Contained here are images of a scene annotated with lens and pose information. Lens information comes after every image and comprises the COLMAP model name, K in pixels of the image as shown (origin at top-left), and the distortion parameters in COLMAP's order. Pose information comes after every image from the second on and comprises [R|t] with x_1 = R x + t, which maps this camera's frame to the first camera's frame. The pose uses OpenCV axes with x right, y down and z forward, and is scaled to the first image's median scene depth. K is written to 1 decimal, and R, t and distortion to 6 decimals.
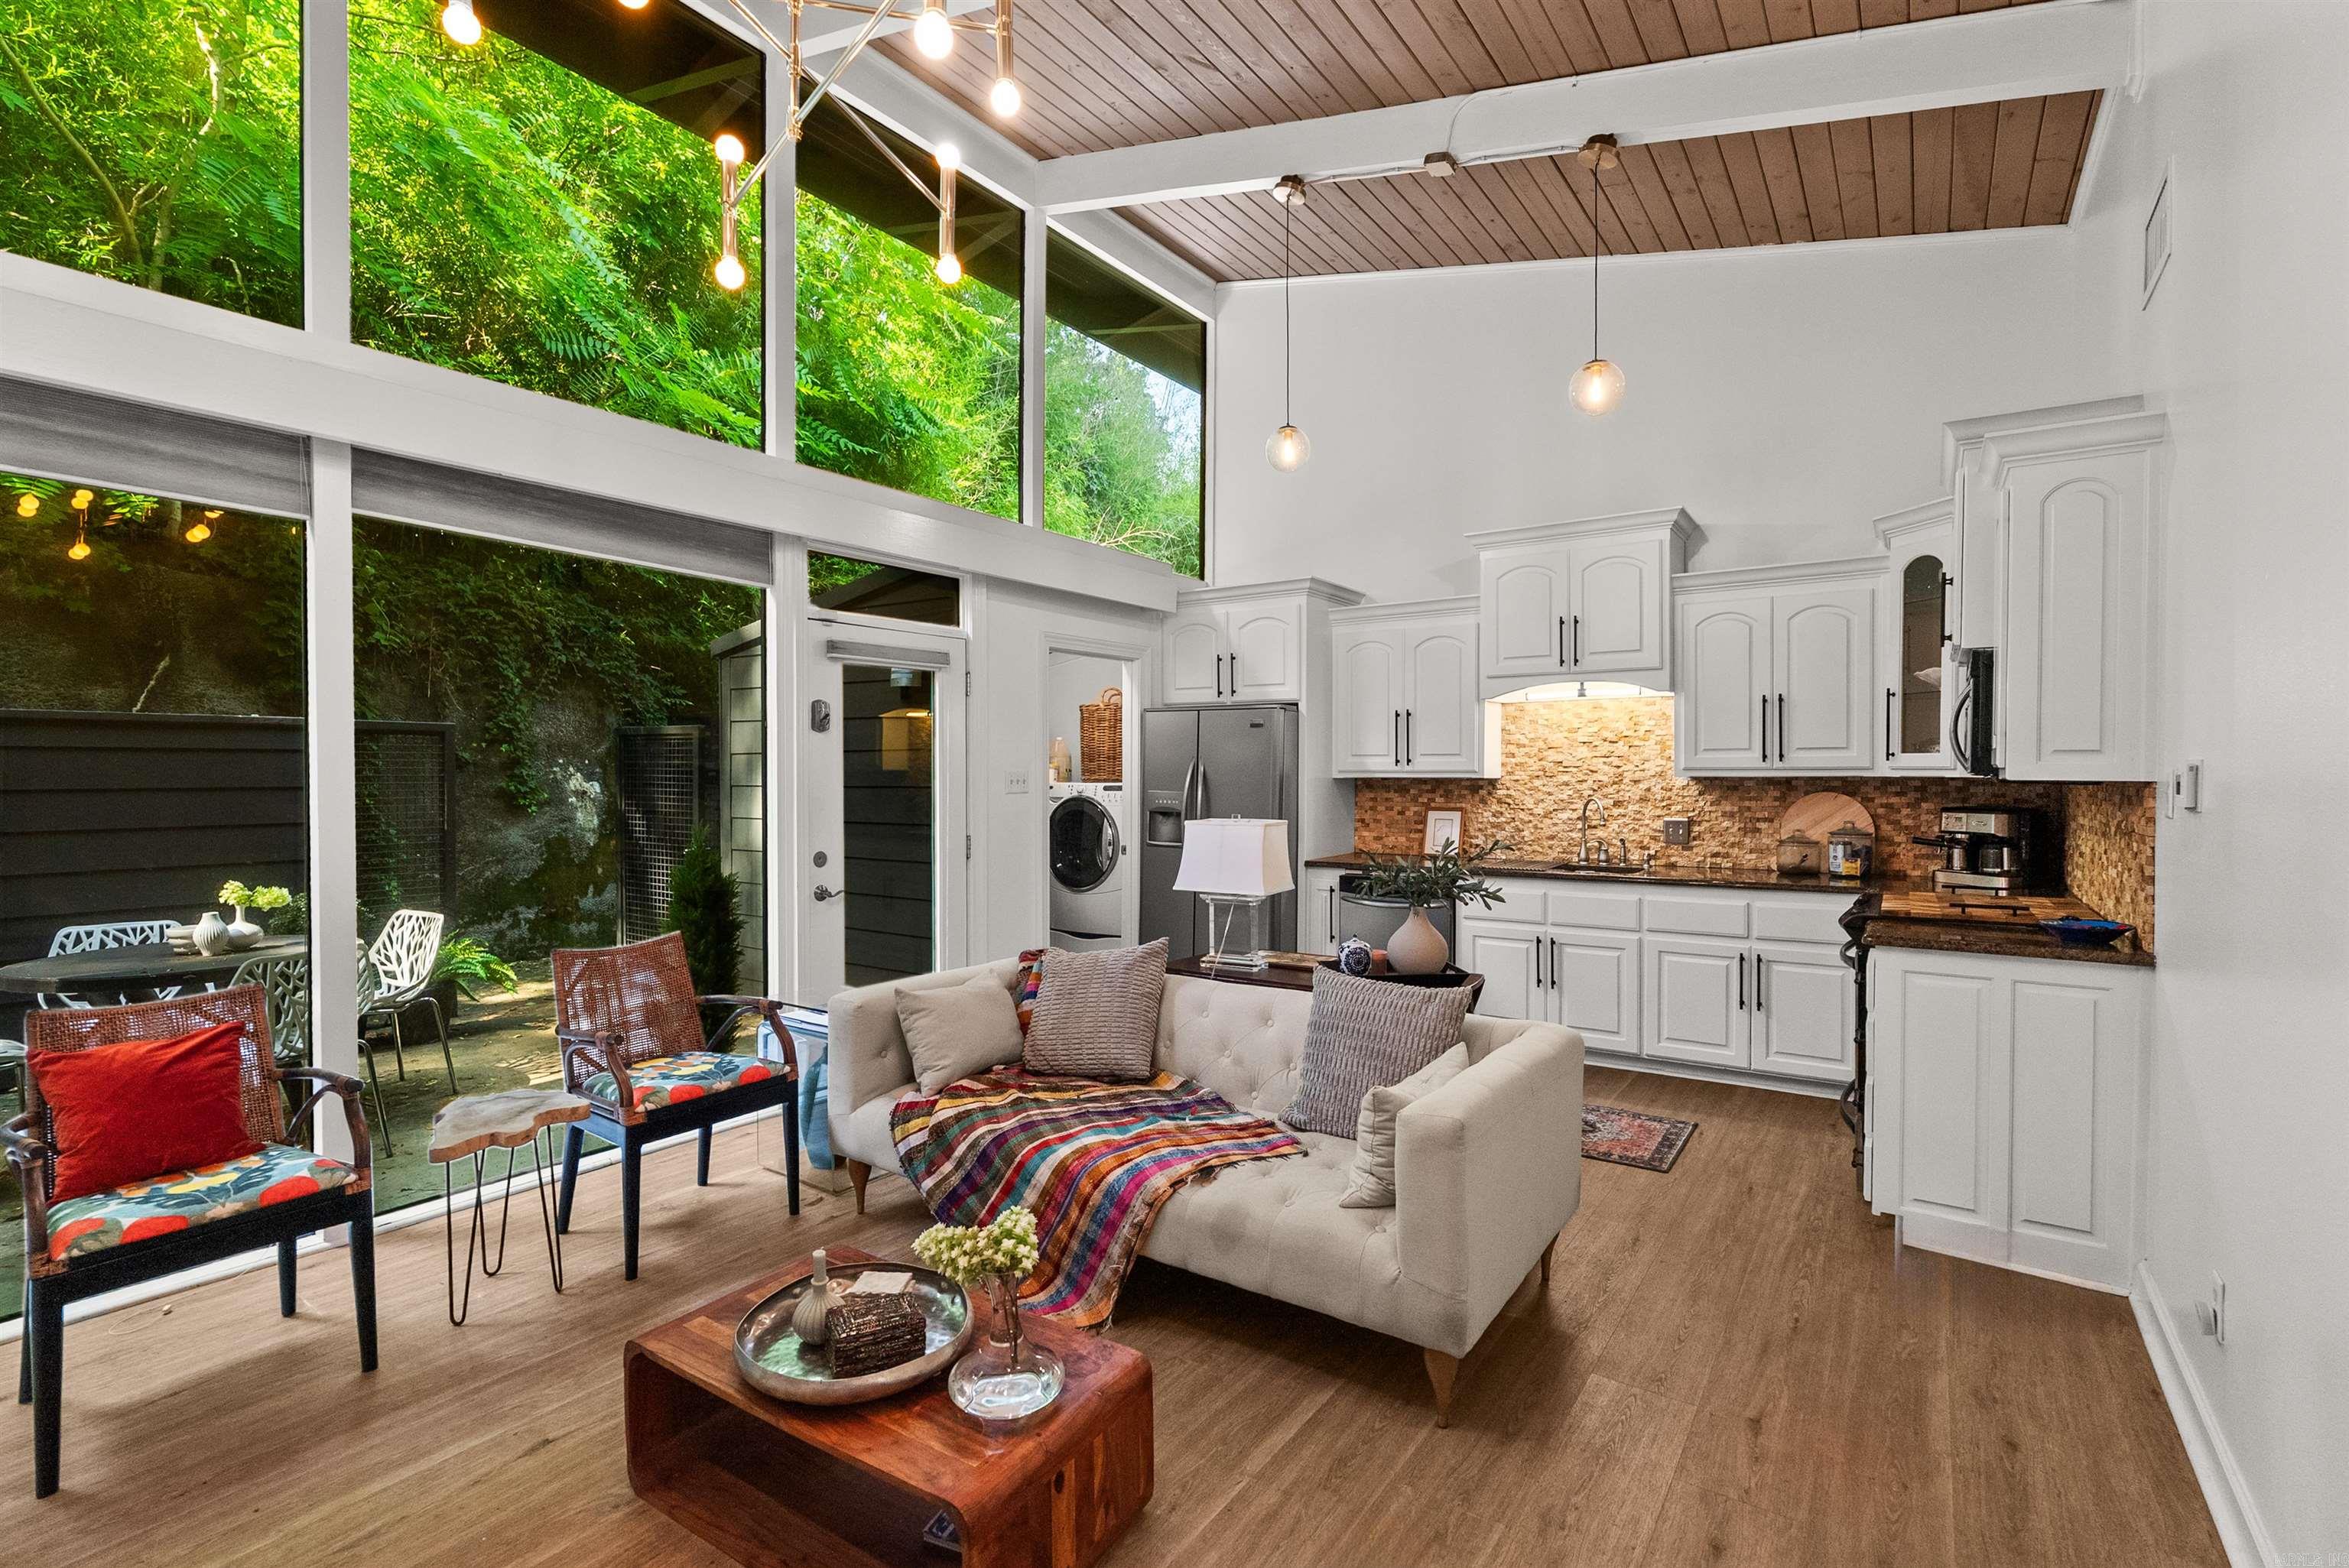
lens RADIAL K [[1056.8, 0, 1177.0], [0, 1056.8, 785.7], [0, 0, 1]] dist [-0.011346, 0.002673]
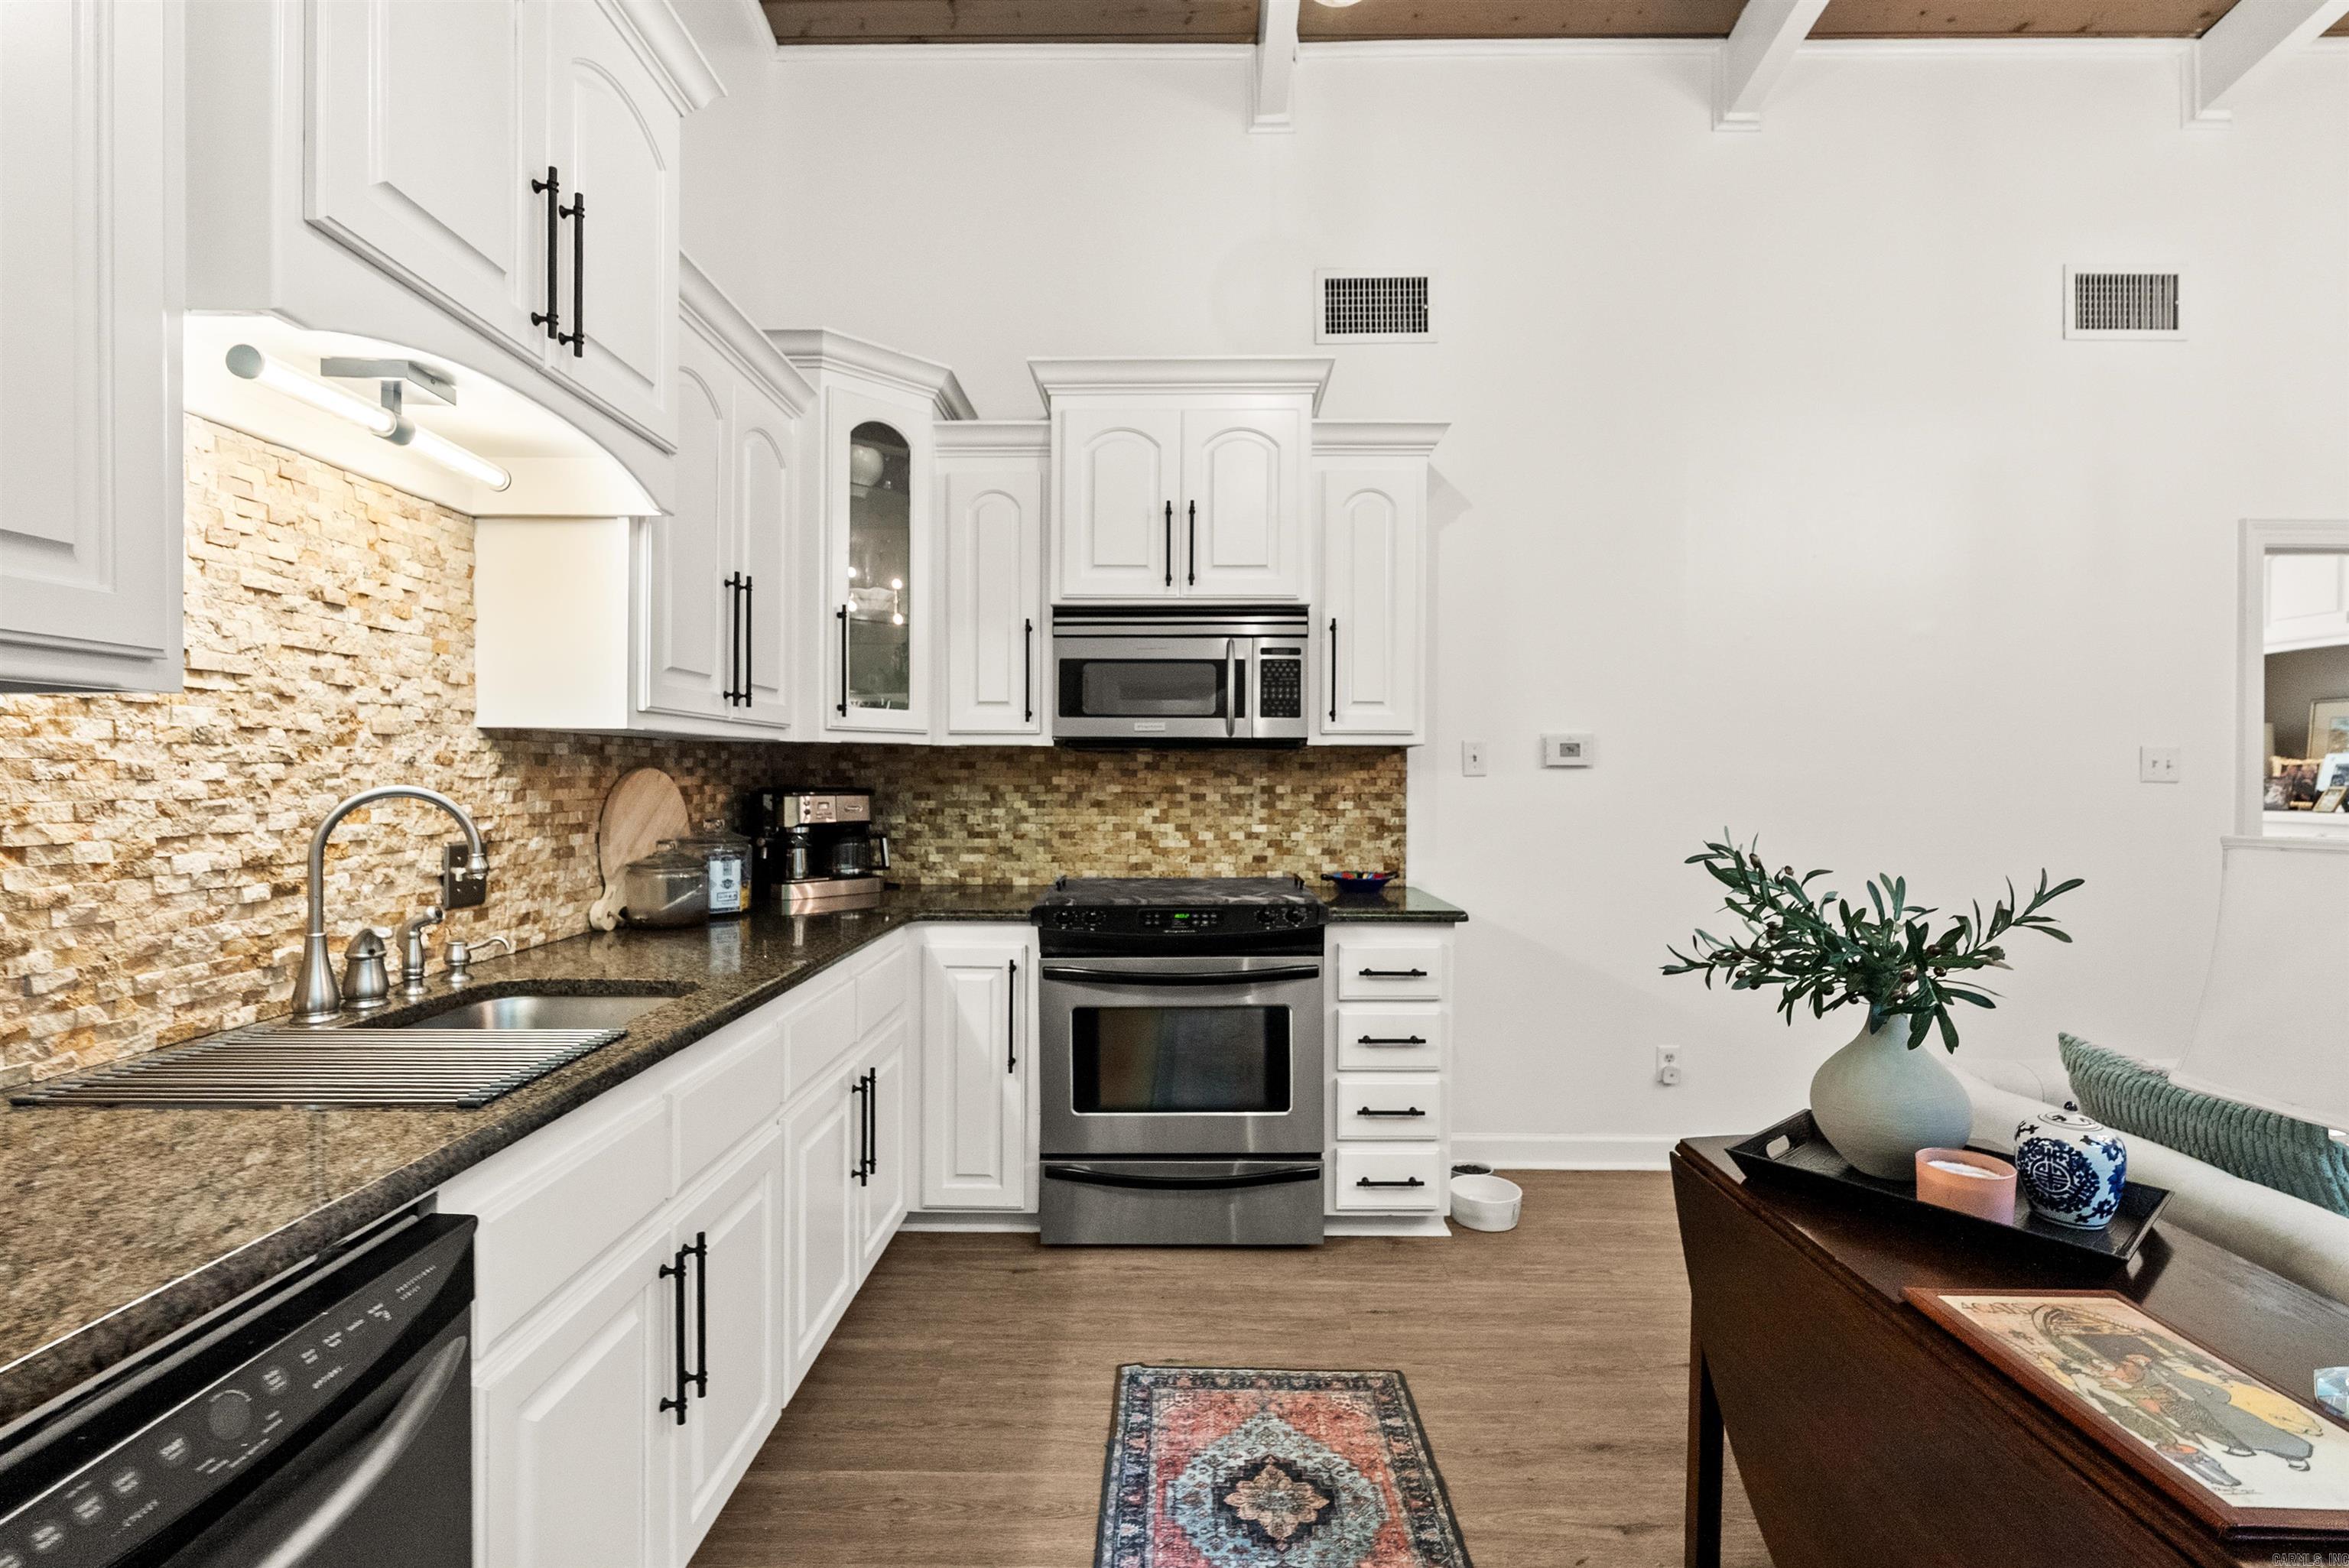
lens RADIAL K [[1056.8, 0, 1177.1], [0, 1056.8, 788.3], [0, 0, 1]] dist [-0.011346, 0.002673]
pose [[-0.562796, -0.007710, 0.826560, 0.024546], [0.011536, 0.999786, 0.017180, 0.010531], [-0.826515, 0.019204, -0.562587, 1.108211]]
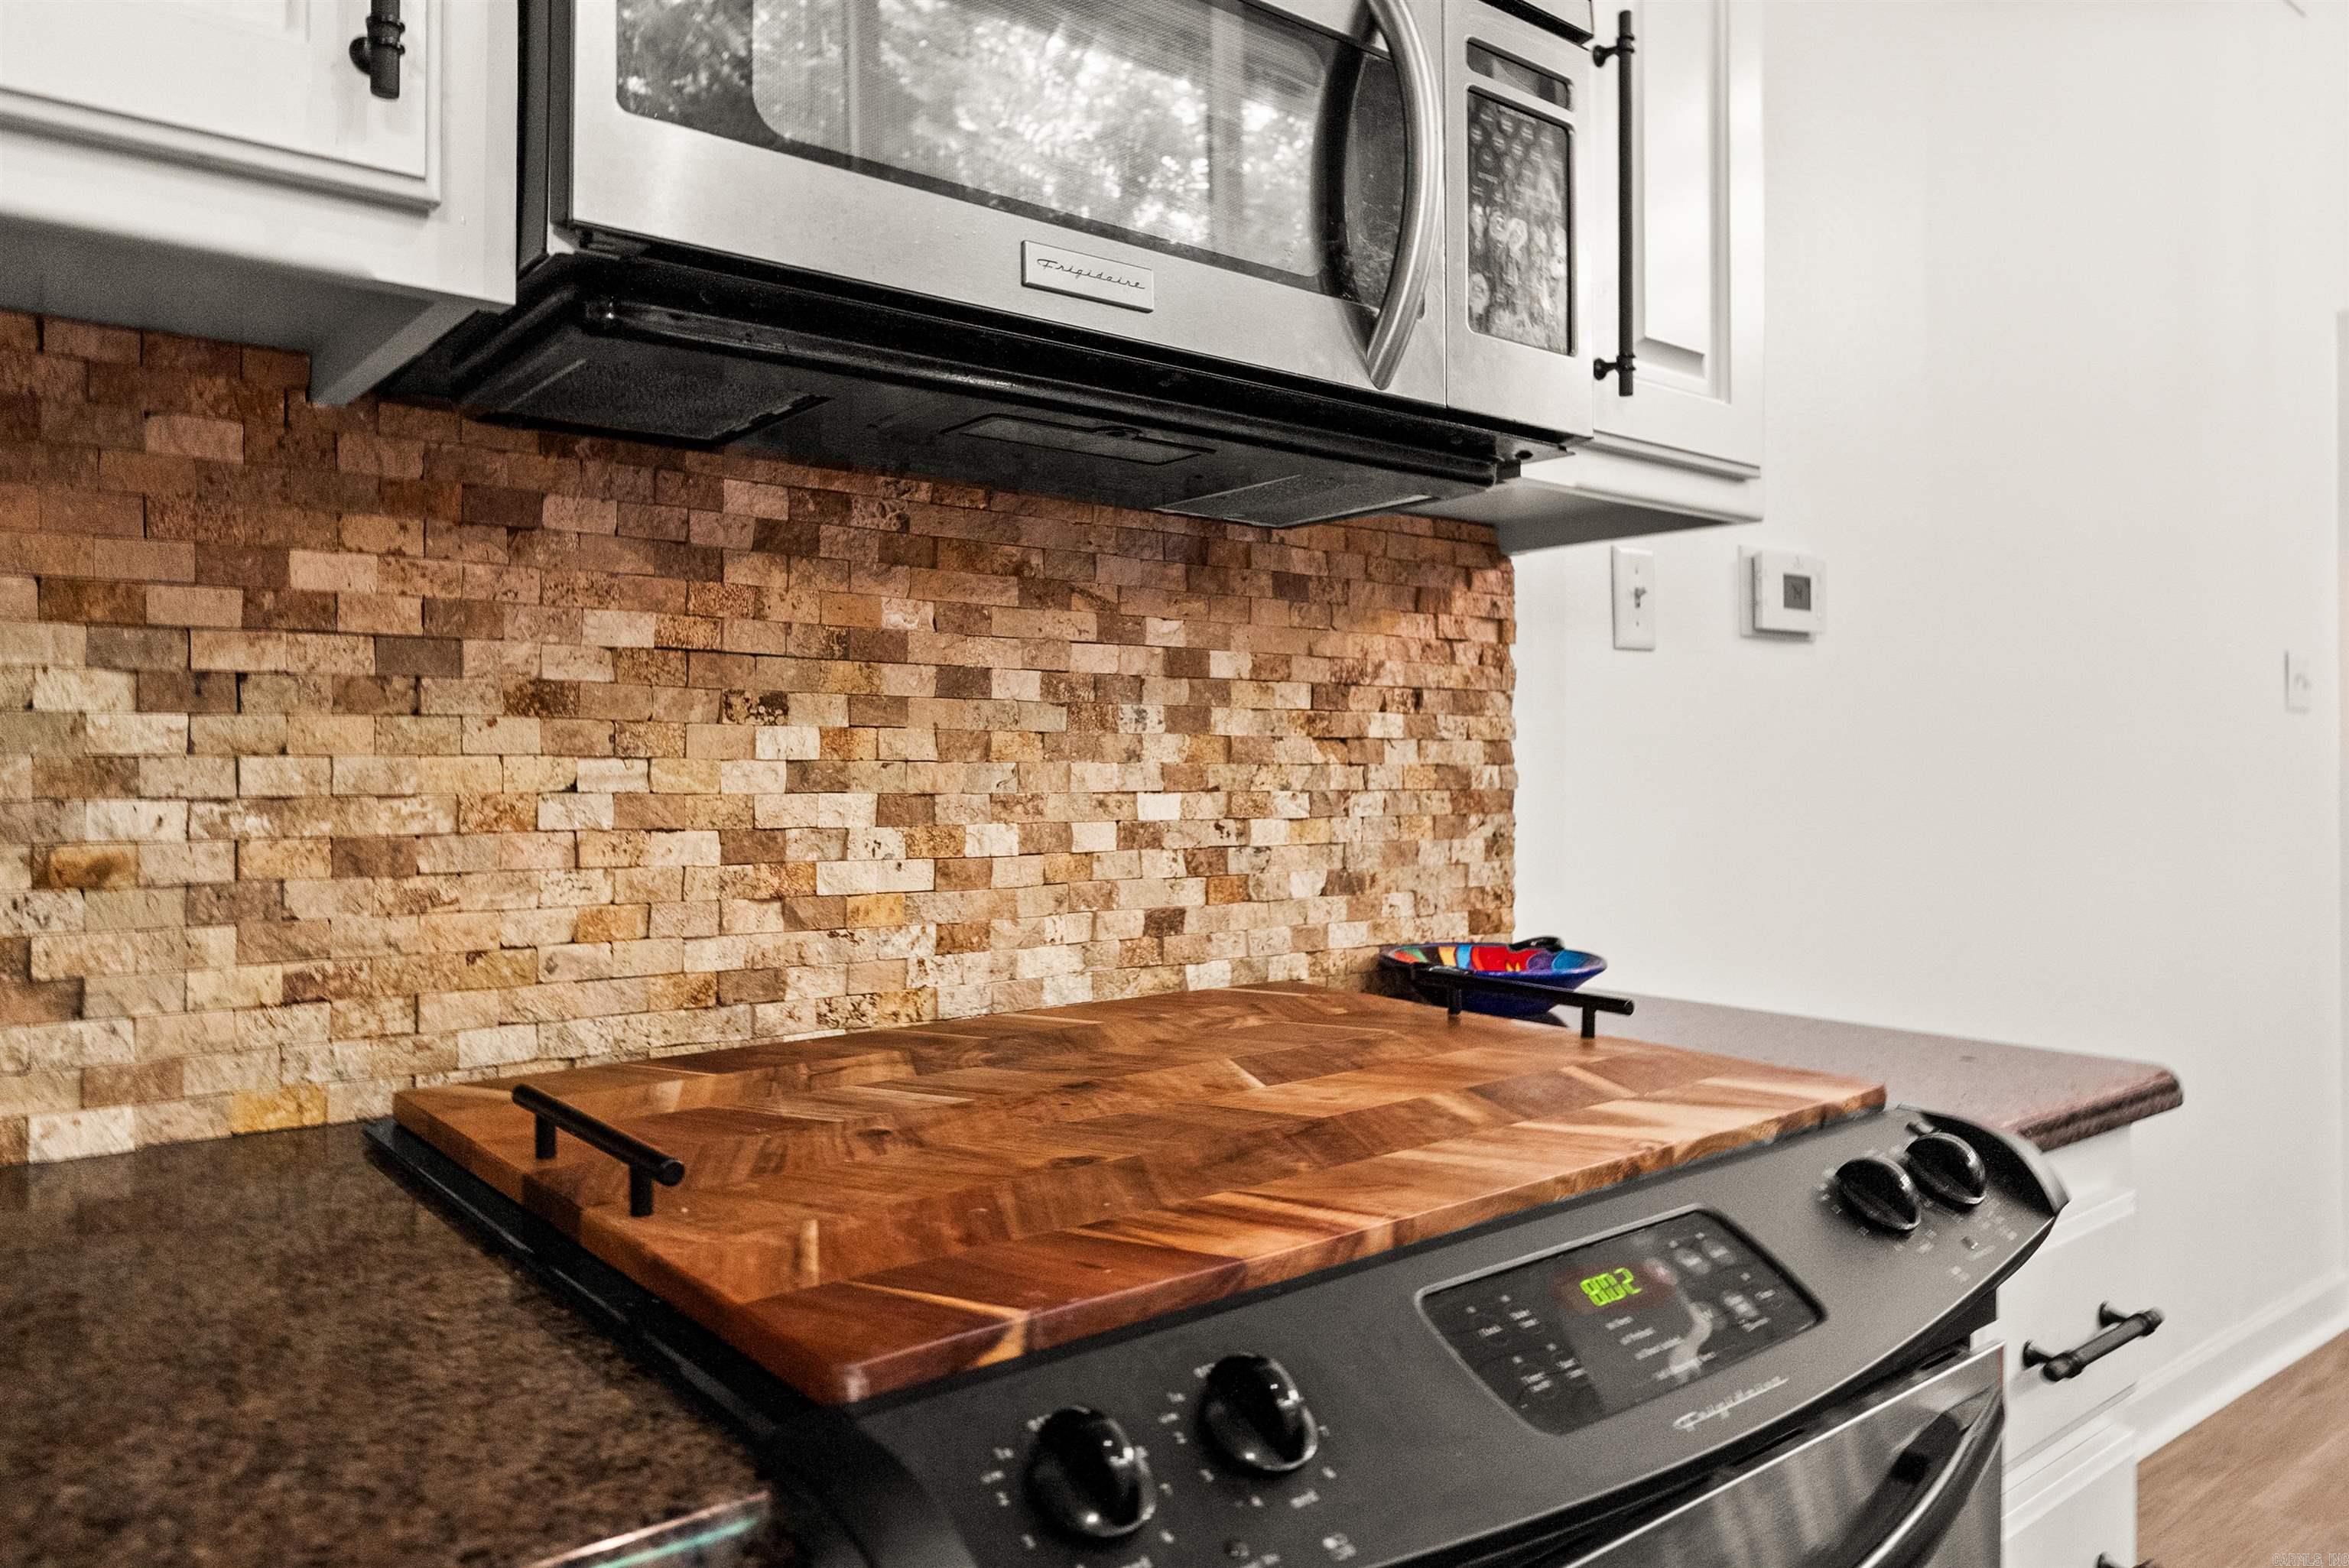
lens RADIAL K [[1642.5, 0, 1184.1], [0, 1642.5, 743.6], [0, 0, 1]] dist [-0.003552, 0.004785]
pose [[-0.963598, 0.001699, 0.267348, 0.505243], [0.001810, 0.999998, 0.000169, 0.039399], [-0.267348, 0.000646, -0.963600, 0.943151]]
